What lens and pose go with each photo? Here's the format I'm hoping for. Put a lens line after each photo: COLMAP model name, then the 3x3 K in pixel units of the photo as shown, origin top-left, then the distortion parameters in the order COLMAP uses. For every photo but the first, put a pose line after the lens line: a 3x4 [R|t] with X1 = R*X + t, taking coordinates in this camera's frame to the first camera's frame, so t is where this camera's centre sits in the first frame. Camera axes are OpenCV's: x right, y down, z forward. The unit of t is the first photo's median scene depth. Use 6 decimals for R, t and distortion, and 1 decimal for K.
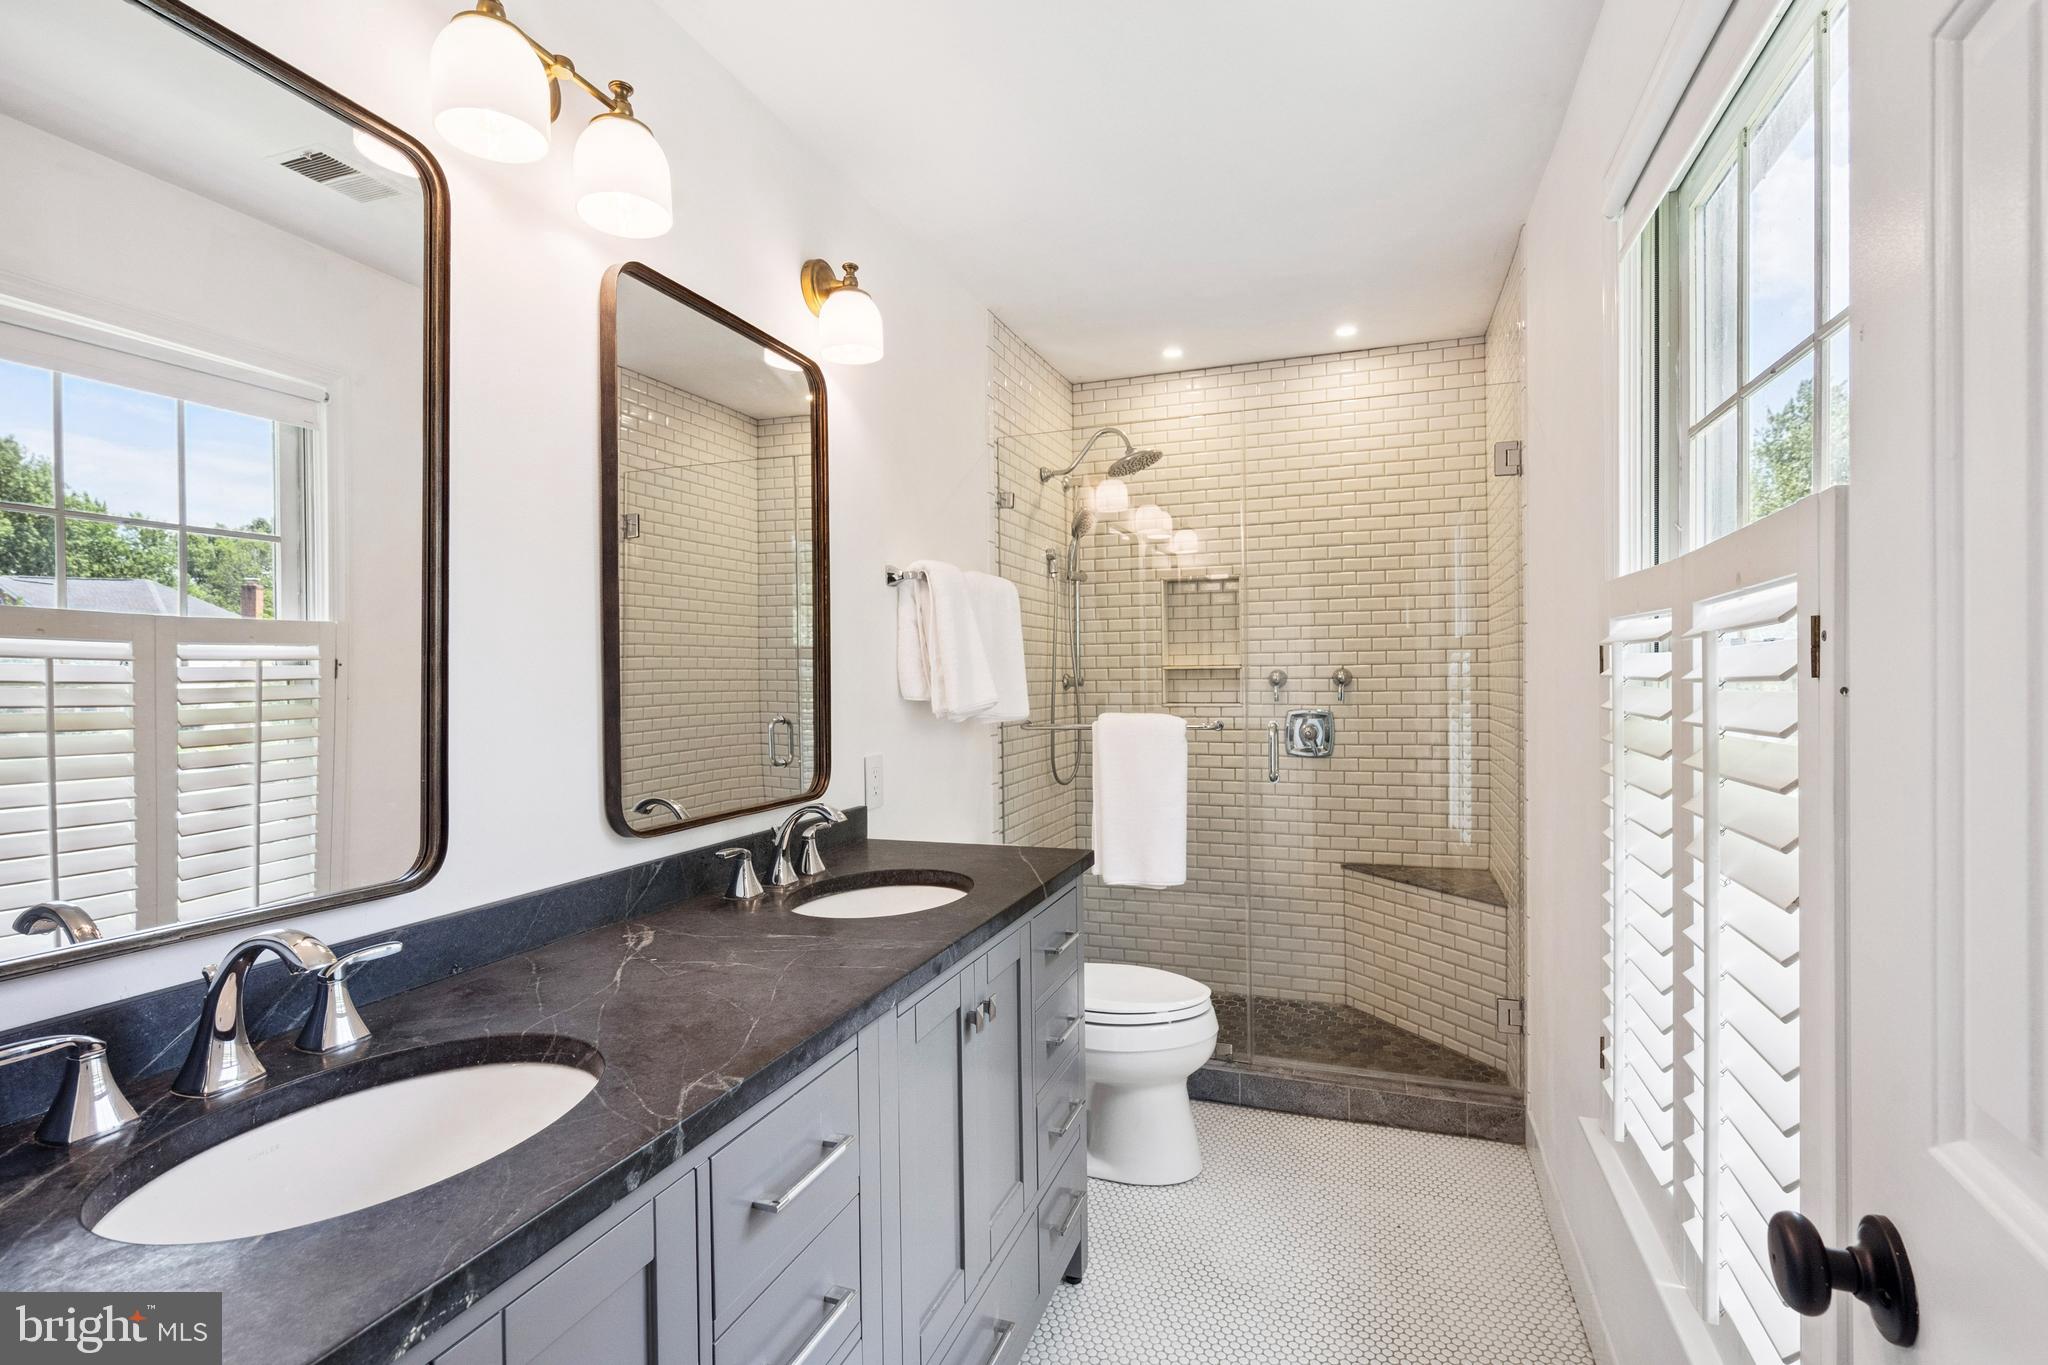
lens RADIAL K [[951.1, 0, 1024.8], [0, 951.1, 681.1], [0, 0, 1]] dist [0.000293, 0.000038]
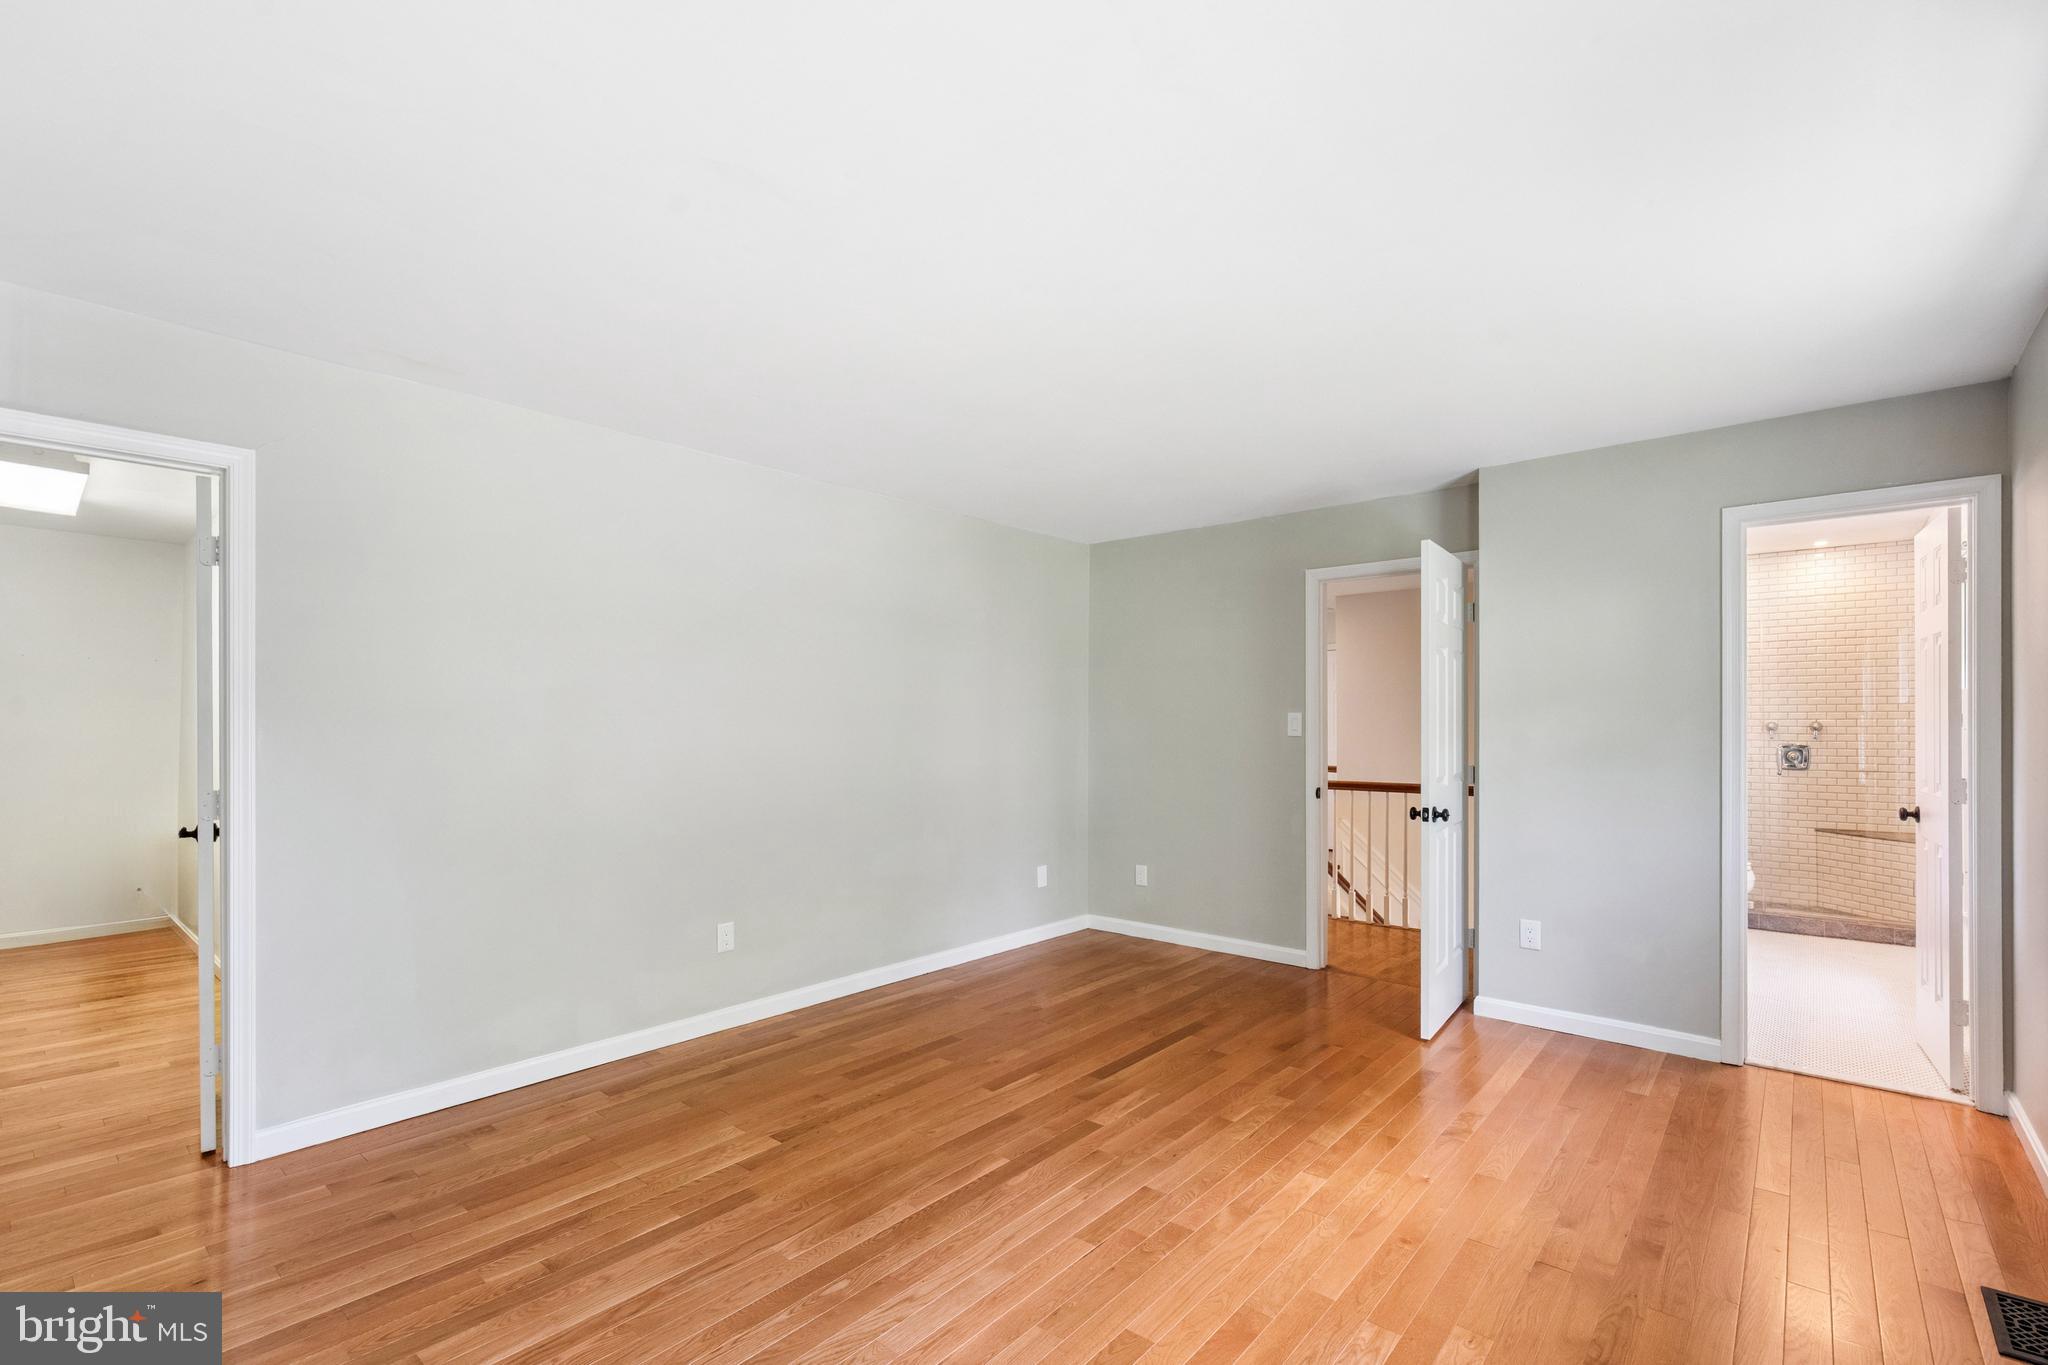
lens RADIAL K [[899.4, 0, 1035.3], [0, 899.4, 723.6], [0, 0, 1]] dist [-0.000380, -0.000110]
pose [[0.933617, 0.005174, -0.358236, -0.445438], [-0.007348, 0.999962, -0.004707, 0.010490], [0.358198, 0.007027, 0.933619, -1.143165]]
